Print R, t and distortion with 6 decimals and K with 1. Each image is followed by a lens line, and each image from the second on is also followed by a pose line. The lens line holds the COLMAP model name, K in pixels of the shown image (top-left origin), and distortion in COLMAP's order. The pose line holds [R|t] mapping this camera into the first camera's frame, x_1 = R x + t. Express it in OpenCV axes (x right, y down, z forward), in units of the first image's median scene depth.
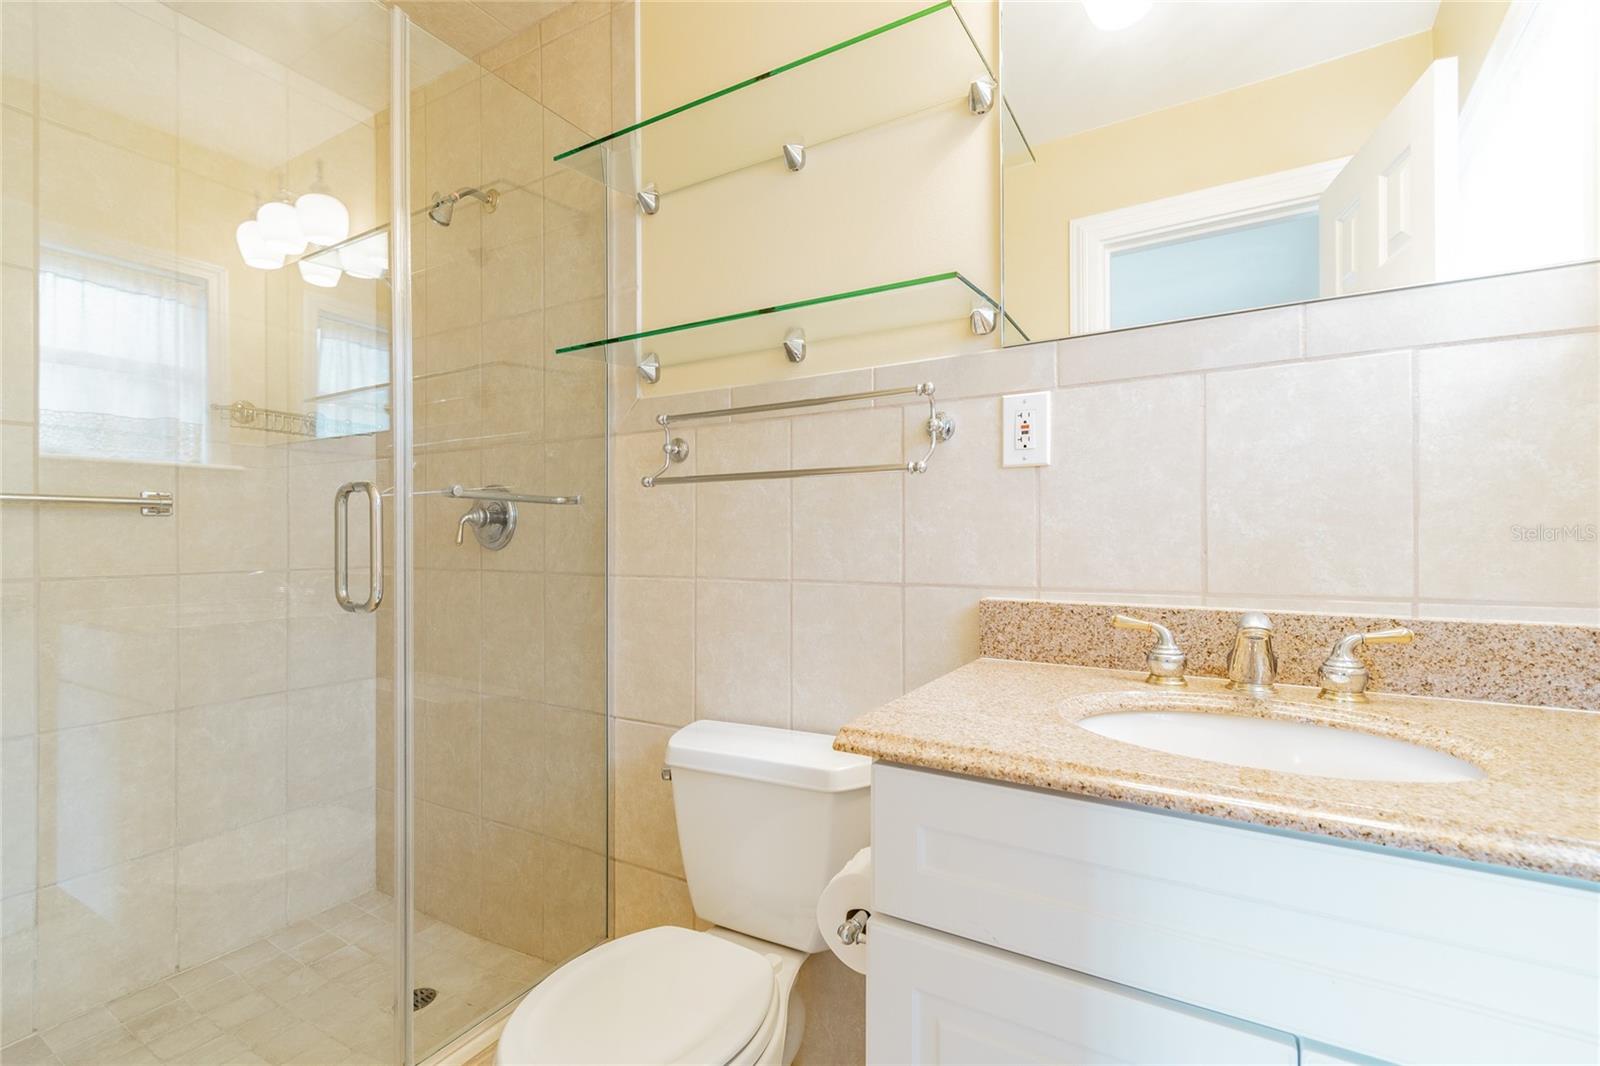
lens RADIAL K [[726.6, 0, 783.6], [0, 726.6, 533.2], [0, 0, 1]] dist [0.000426, 0.000015]
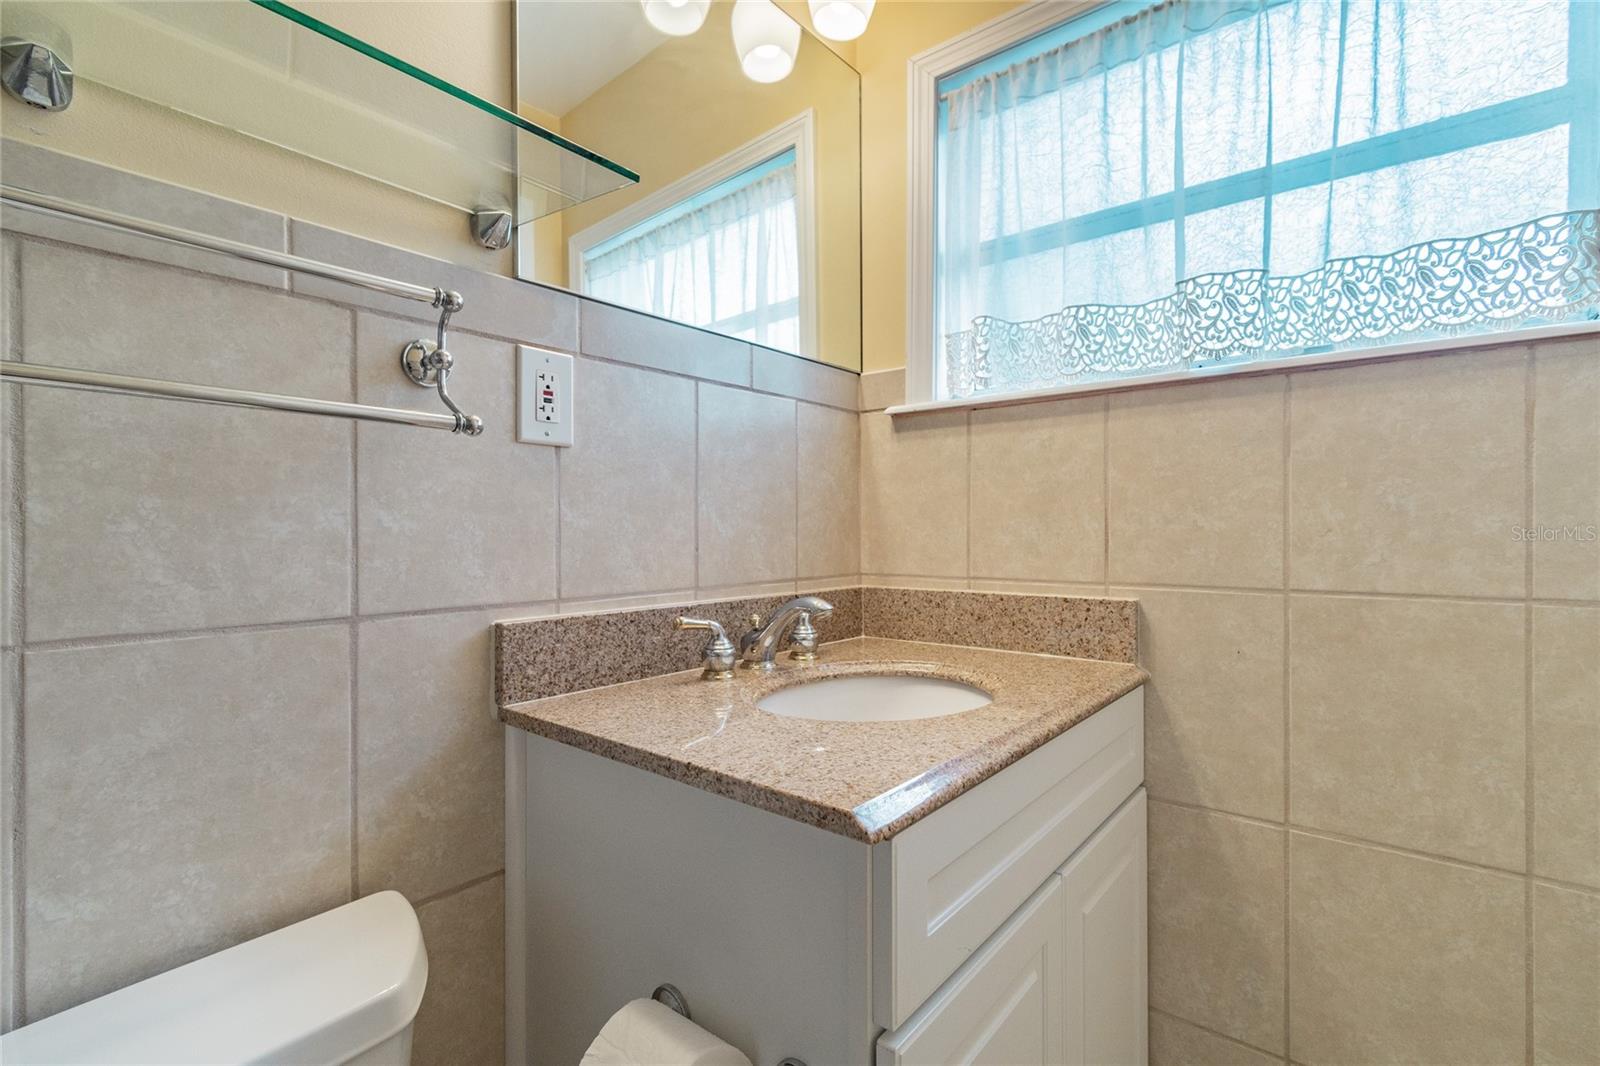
lens RADIAL K [[726.3, 0, 800.0], [0, 726.3, 533.0], [0, 0, 1]] dist [0.005235, 0.000536]
pose [[0.129271, 0.002027, 0.991607, -0.402803], [-0.001653, 0.999997, -0.001829, 0.003458], [-0.991608, -0.001403, 0.129274, 0.635833]]
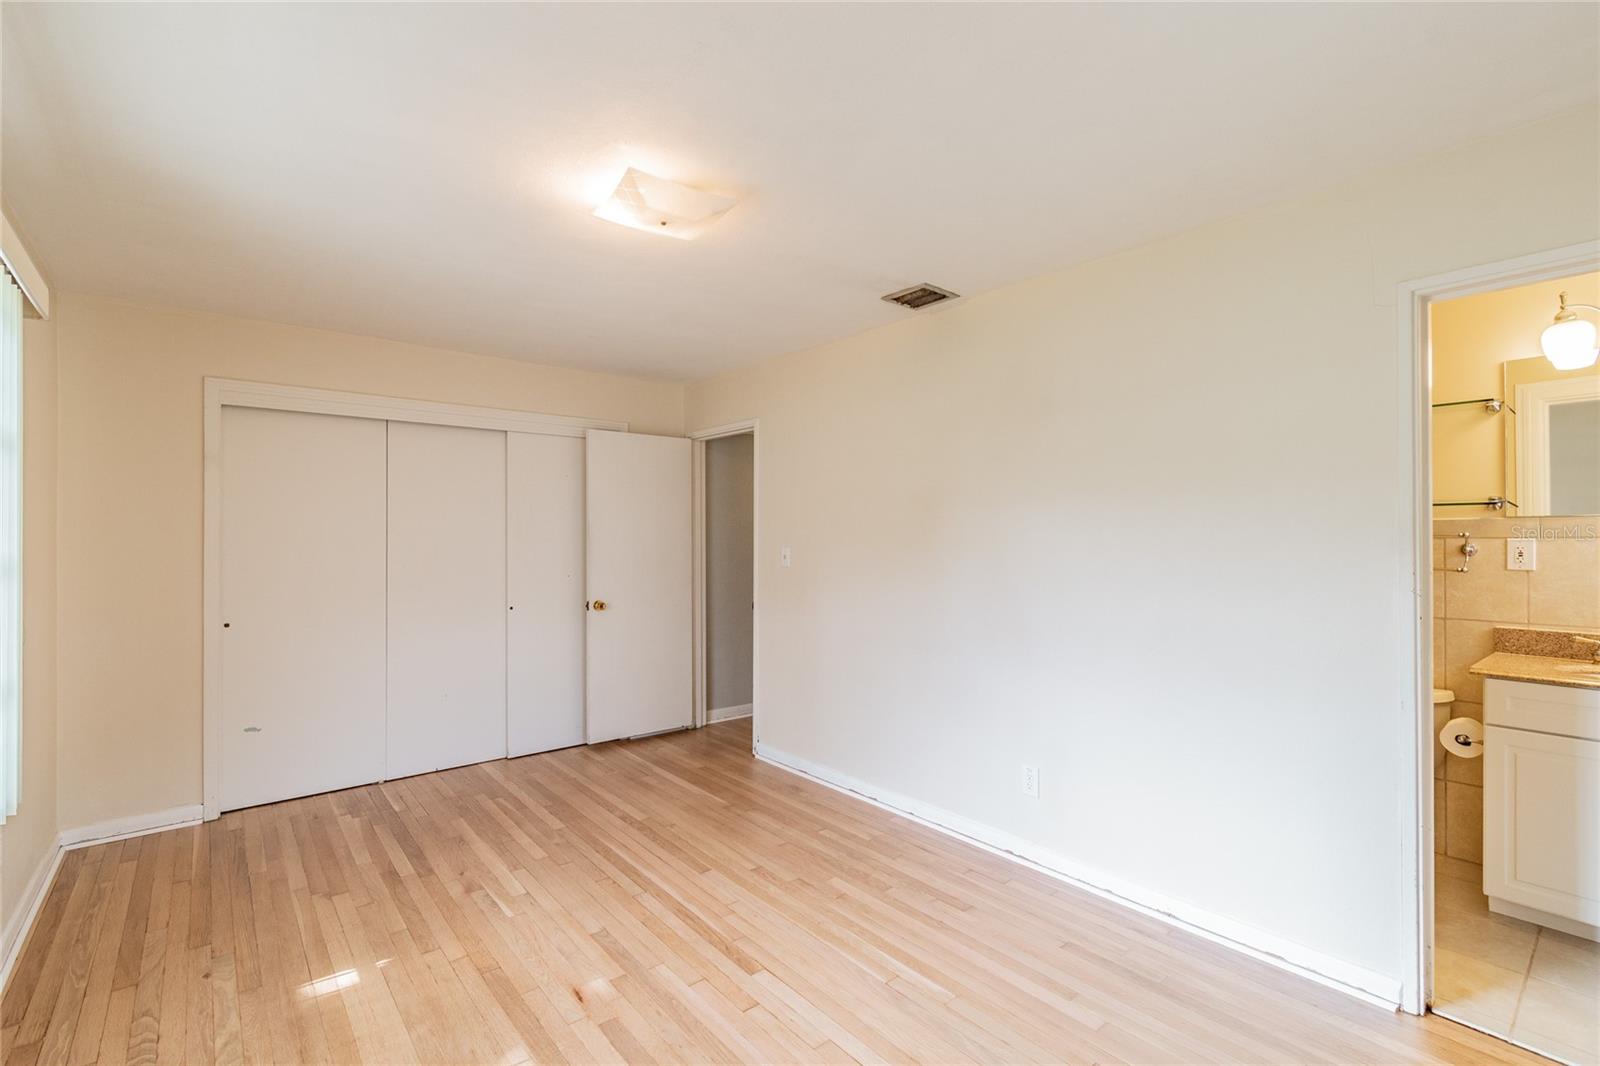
lens RADIAL K [[726.6, 0, 783.6], [0, 726.6, 533.2], [0, 0, 1]] dist [0.000426, 0.000015]
pose [[0.940748, 0.000664, -0.339106, -1.094524], [-0.001646, 0.999995, -0.002607, -0.201990], [0.339102, 0.003011, 0.940745, -1.979600]]
